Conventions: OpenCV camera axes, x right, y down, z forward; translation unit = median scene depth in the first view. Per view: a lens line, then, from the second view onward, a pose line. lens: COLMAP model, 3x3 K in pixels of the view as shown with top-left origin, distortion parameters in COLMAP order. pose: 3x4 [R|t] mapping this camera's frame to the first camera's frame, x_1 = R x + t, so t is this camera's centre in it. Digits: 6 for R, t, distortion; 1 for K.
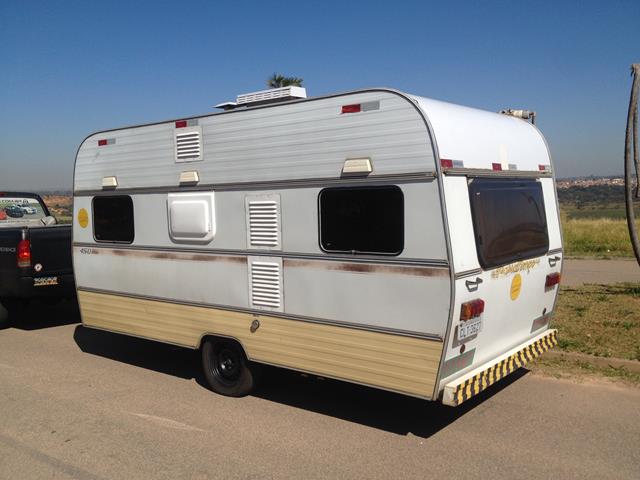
lens RADIAL K [[599.0, 0, 320.3], [0, 599.0, 235.6], [0, 0, 1]] dist [0.115834, -0.228656]
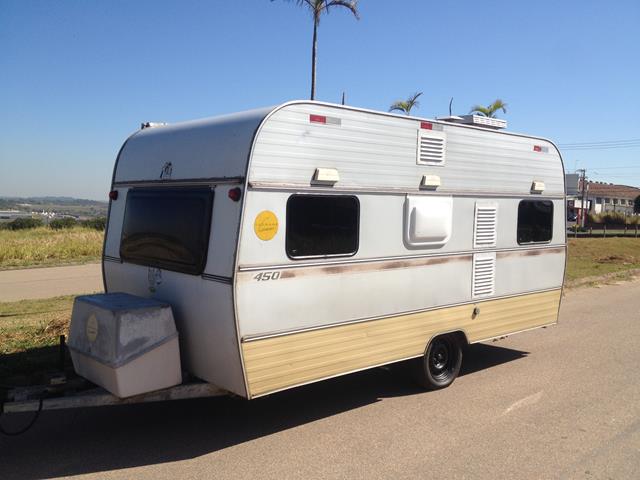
lens RADIAL K [[595.1, 0, 320.0], [0, 595.1, 240.0], [0, 0, 1]] dist [0.116070, -0.226492]
pose [[0.163332, -0.034891, 0.985954, -1.254228], [0.040292, 0.998777, 0.028670, -0.036542], [-0.985748, 0.035043, 0.164538, 1.050544]]
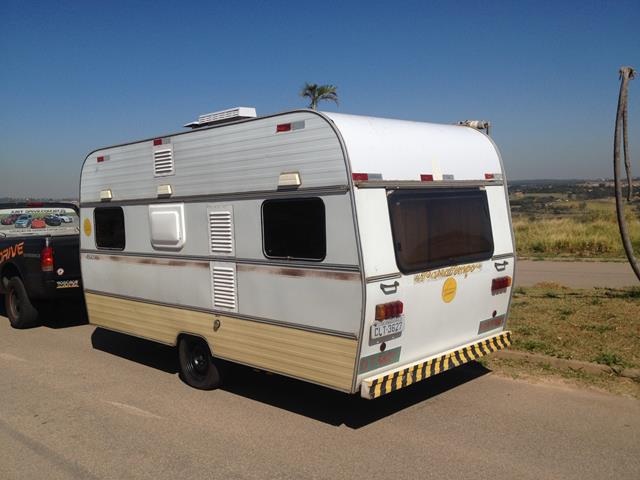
lens RADIAL K [[595.1, 0, 320.0], [0, 595.1, 240.0], [0, 0, 1]] dist [0.116070, -0.226492]
pose [[0.994099, -0.006214, -0.108296, 0.188798], [0.006376, 0.999979, 0.001148, -0.005239], [0.108287, -0.001831, 0.994118, -0.062579]]
